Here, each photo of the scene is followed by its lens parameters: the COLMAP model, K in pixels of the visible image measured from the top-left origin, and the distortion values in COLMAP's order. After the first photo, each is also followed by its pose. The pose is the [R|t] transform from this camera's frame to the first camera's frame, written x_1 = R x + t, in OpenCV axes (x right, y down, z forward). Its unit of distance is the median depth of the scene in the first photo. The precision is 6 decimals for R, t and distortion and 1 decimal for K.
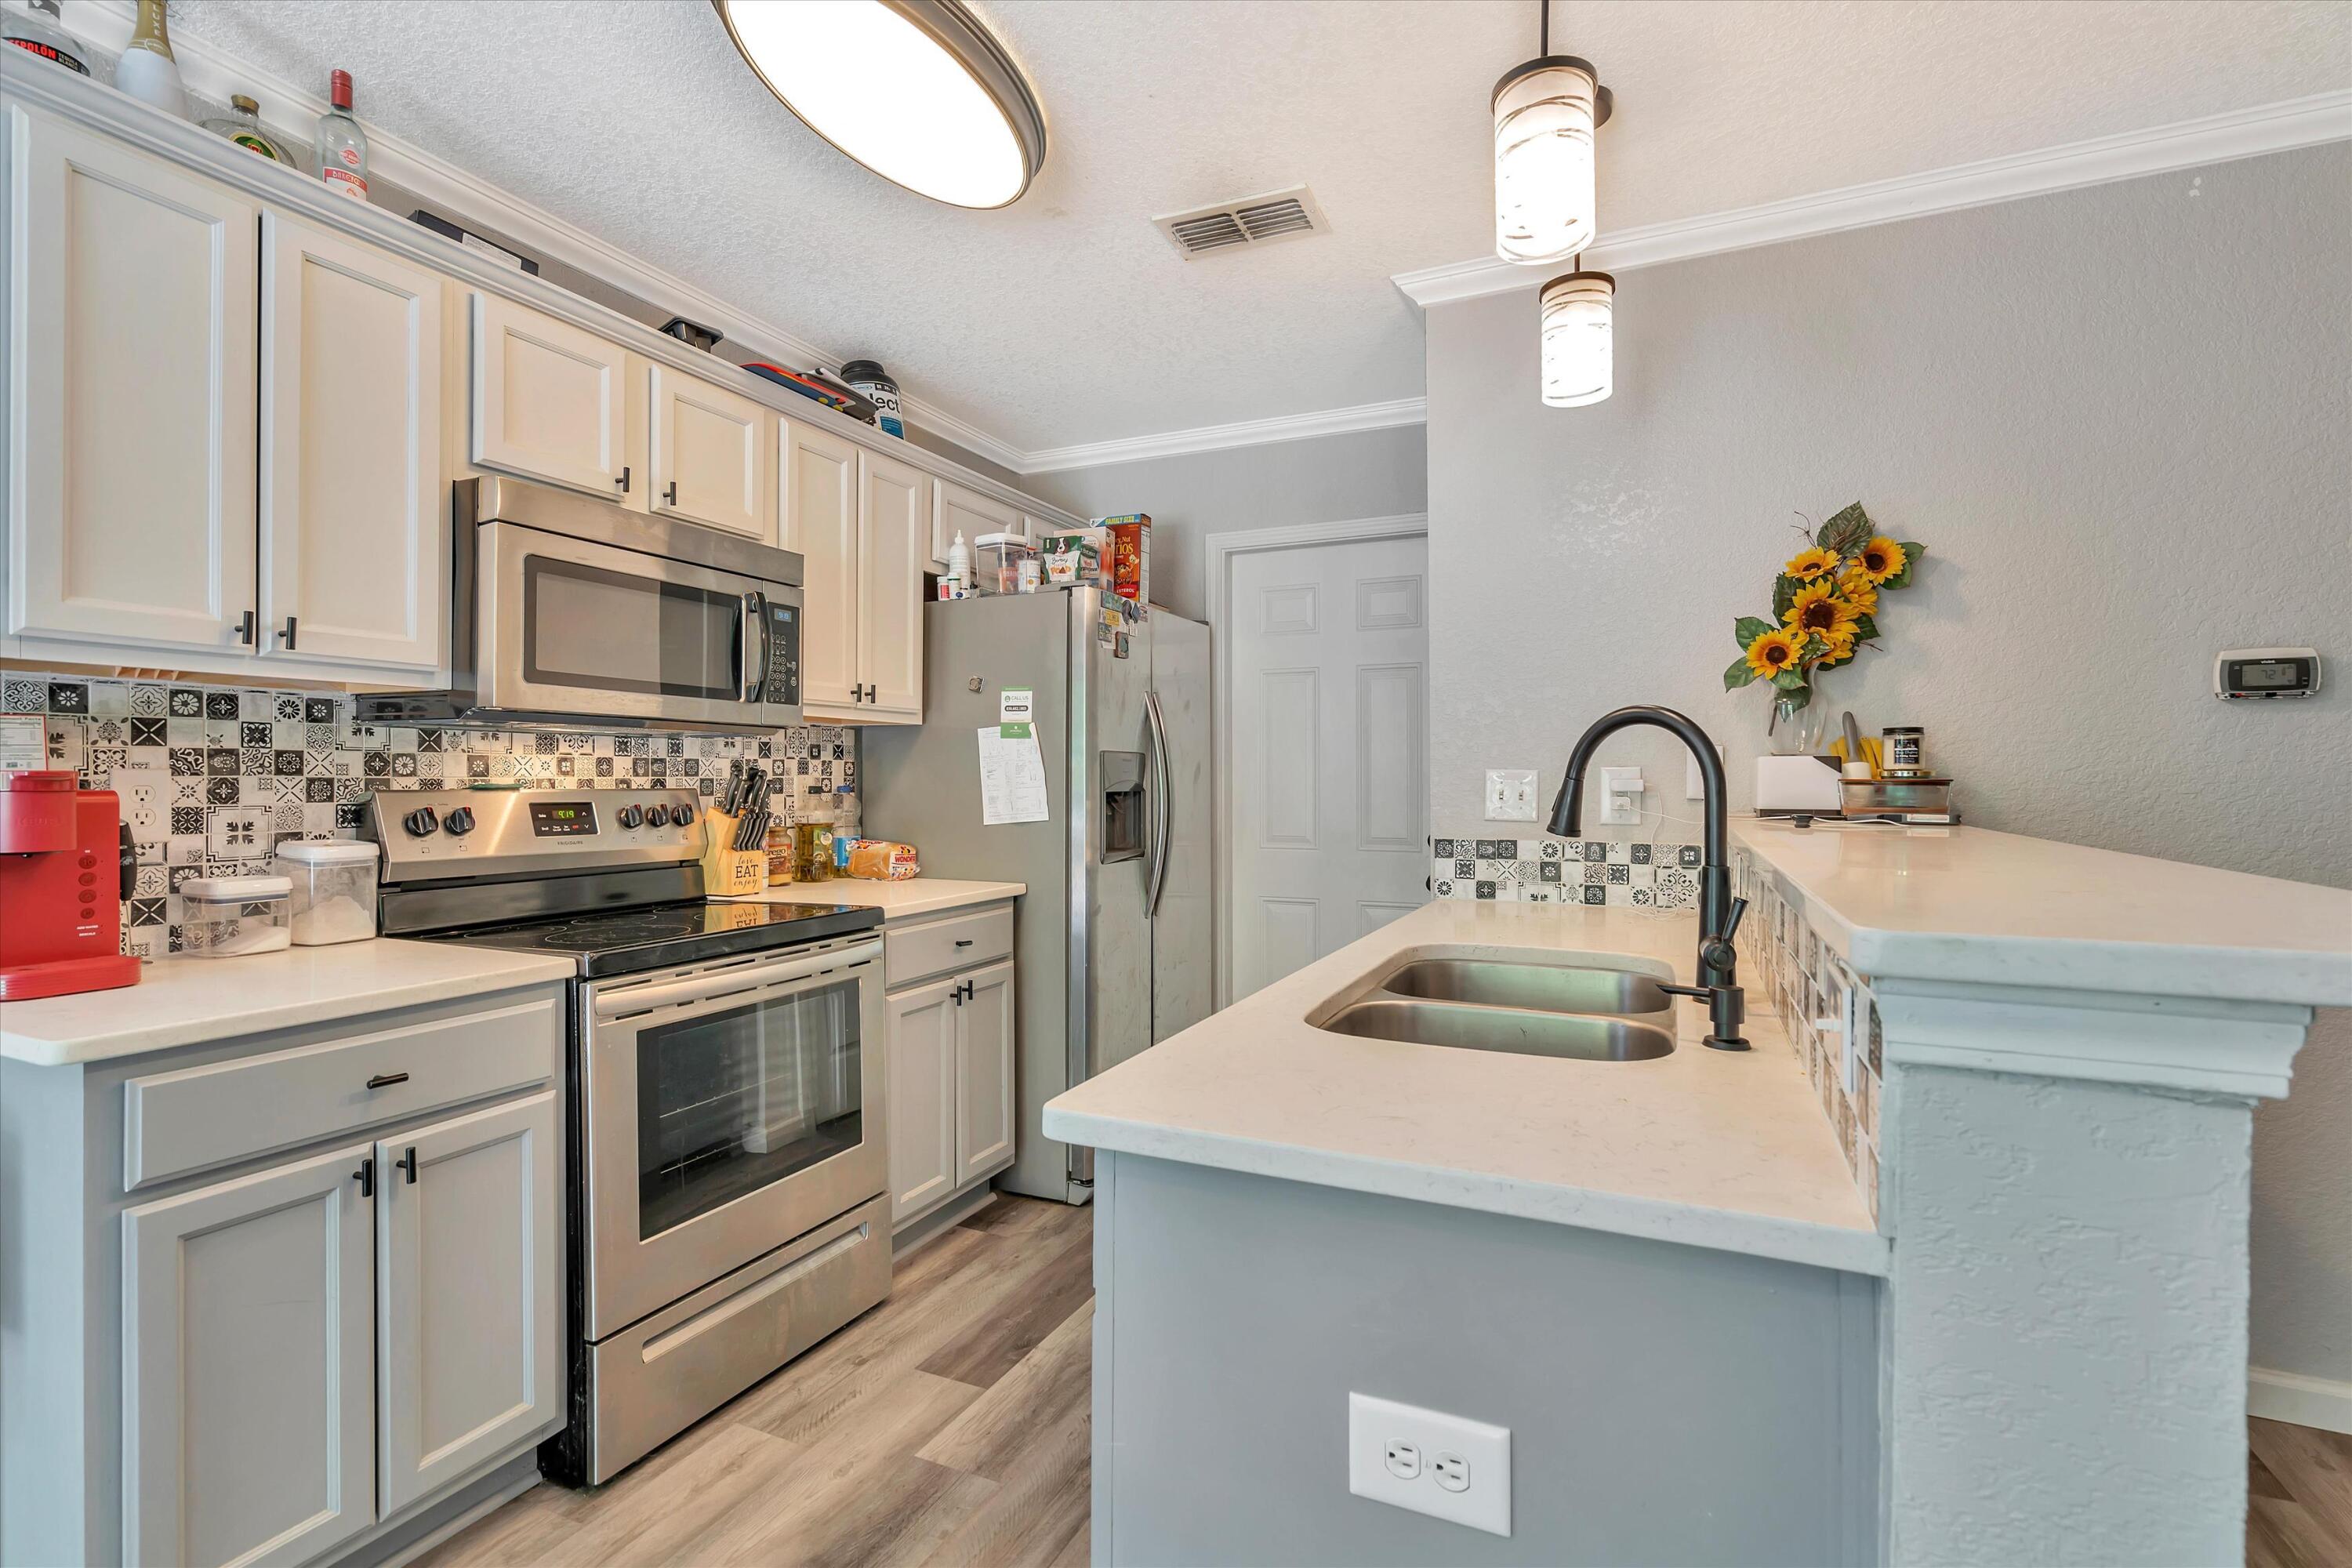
lens RADIAL K [[1079.6, 0, 1160.8], [0, 1079.6, 783.5], [0, 0, 1]] dist [-0.004658, 0.000066]
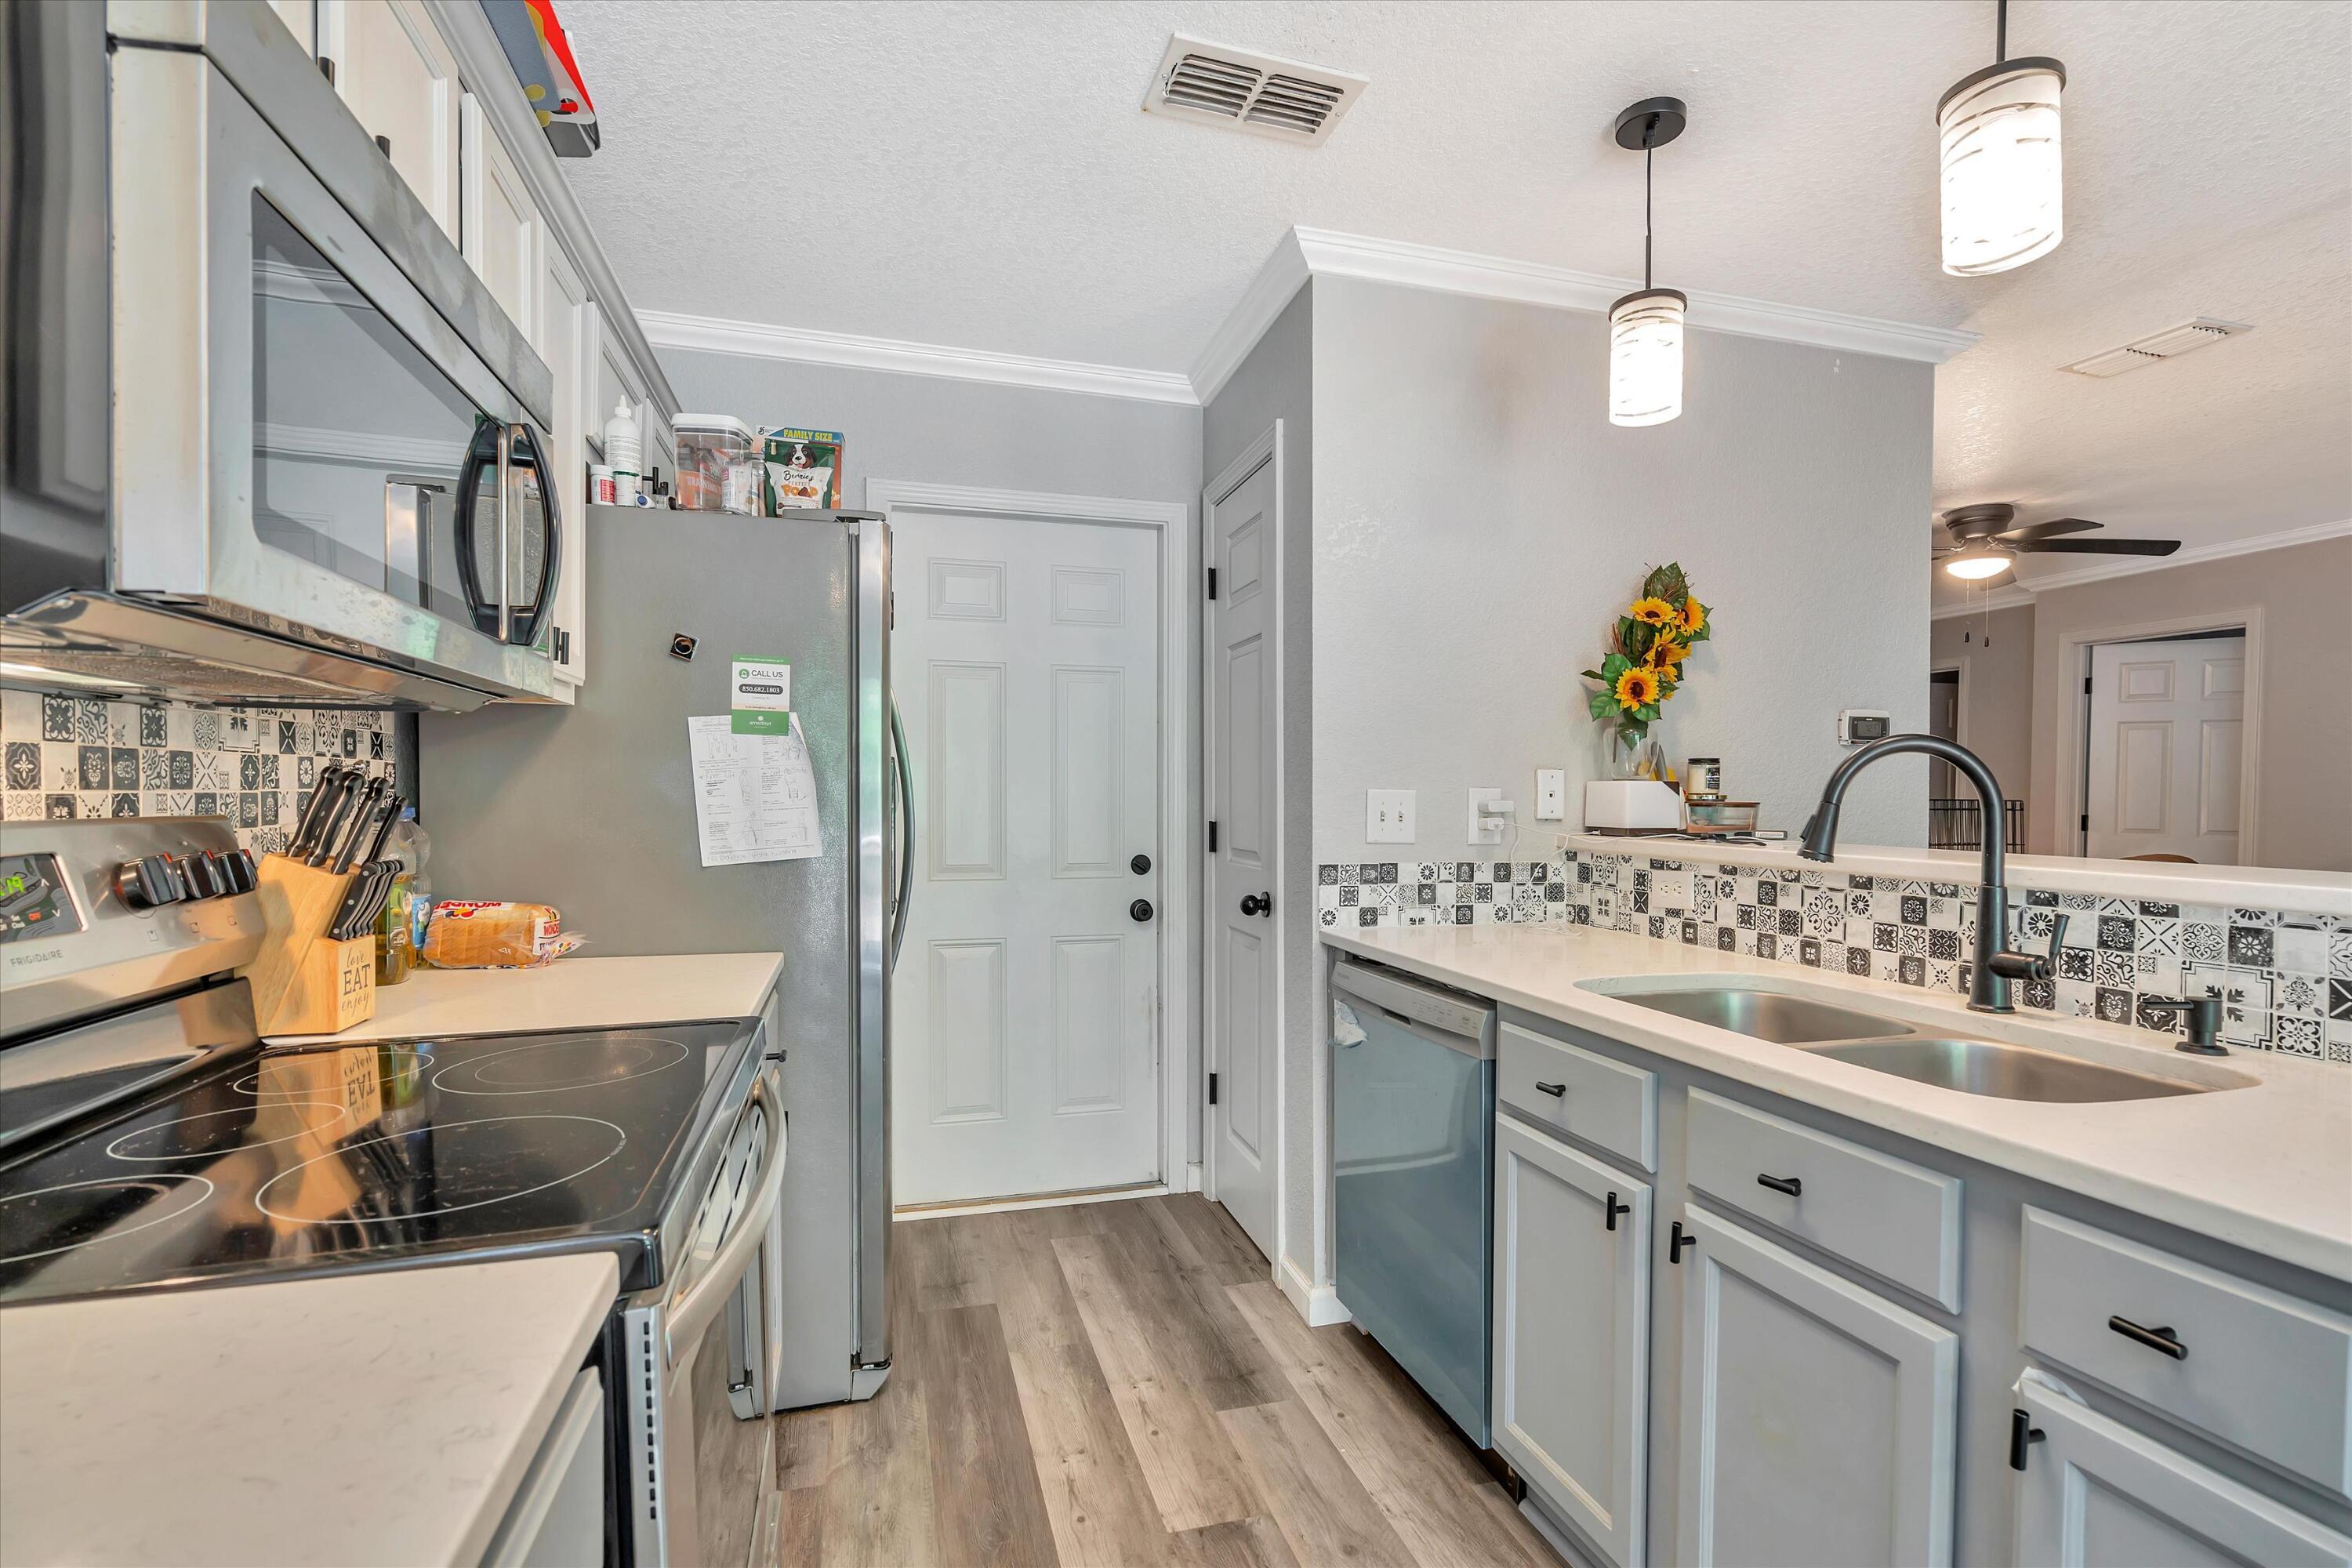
lens RADIAL K [[1079.6, 0, 1167.6], [0, 1079.6, 820.5], [0, 0, 1]] dist [-0.004658, 0.000066]
pose [[0.759851, -0.010796, 0.650007, -0.445932], [-0.004484, 0.999751, 0.021846, -0.005553], [-0.650081, -0.019514, 0.759614, 0.397328]]
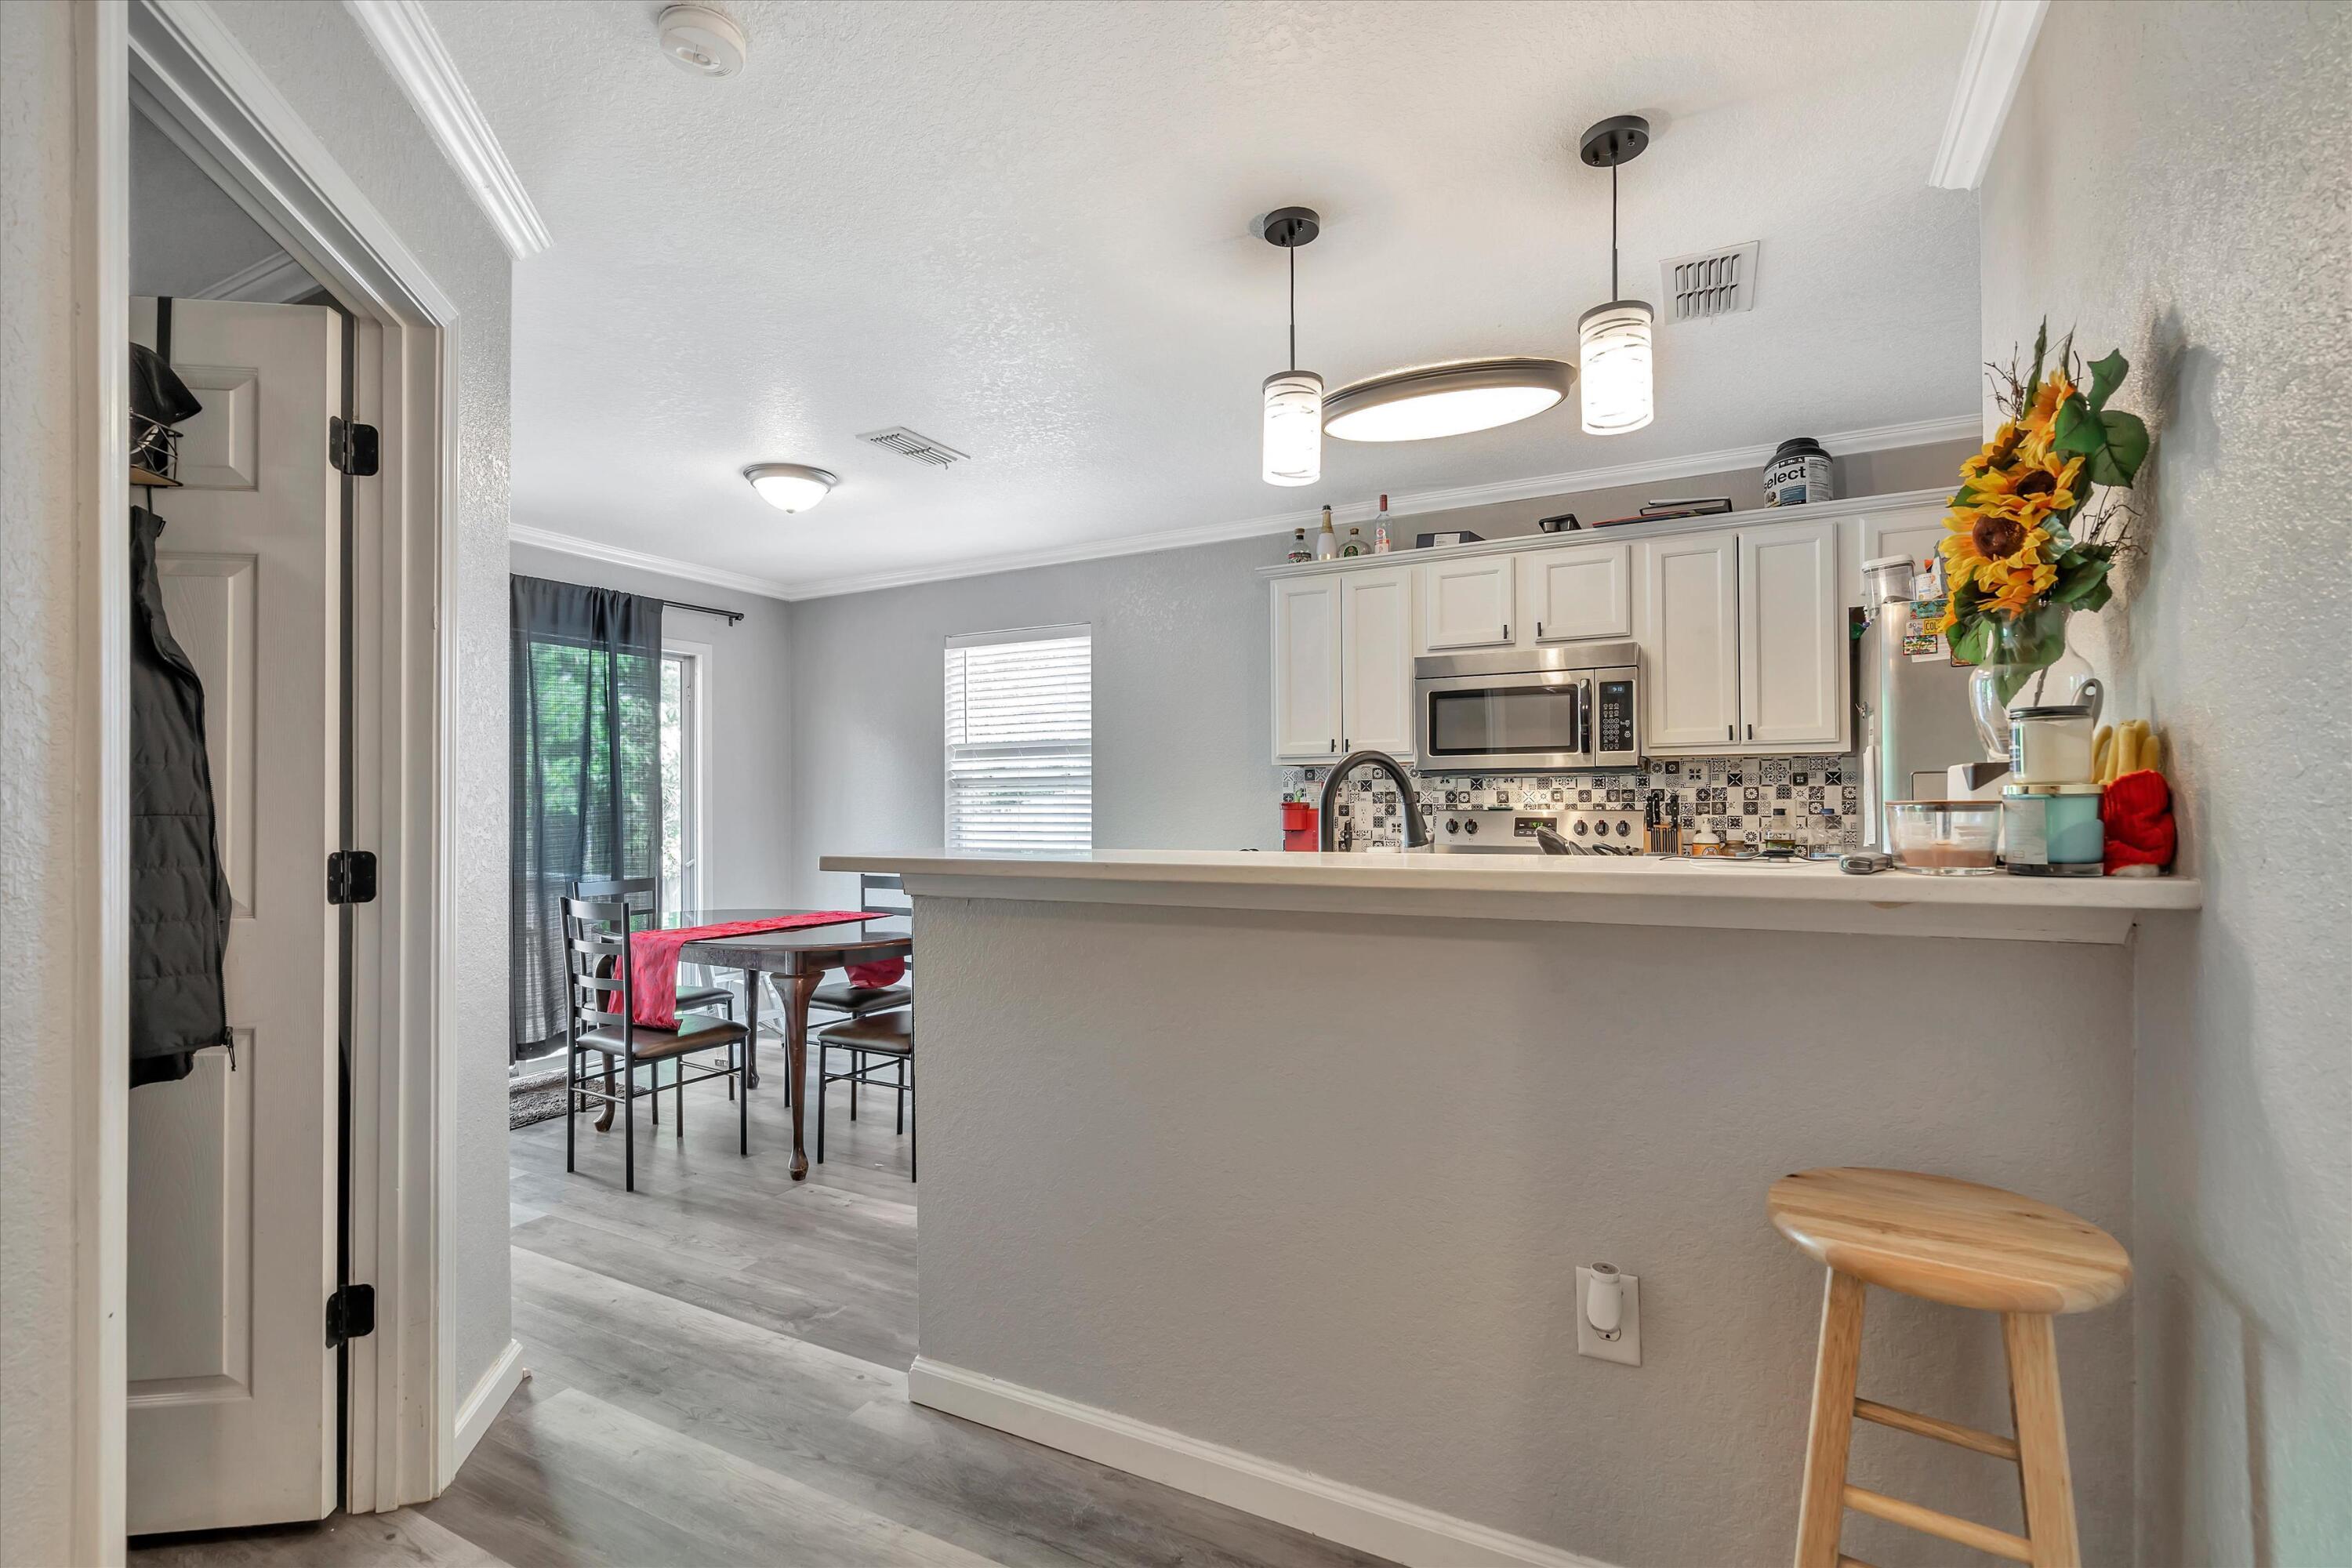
lens RADIAL K [[1079.6, 0, 1184.7], [0, 1079.6, 792.3], [0, 0, 1]] dist [-0.004658, 0.000066]
pose [[-0.048071, -0.013034, -0.998759, 1.085254], [0.000656, 0.999914, -0.013081, -0.000615], [0.998844, -0.001284, -0.048059, 0.484304]]
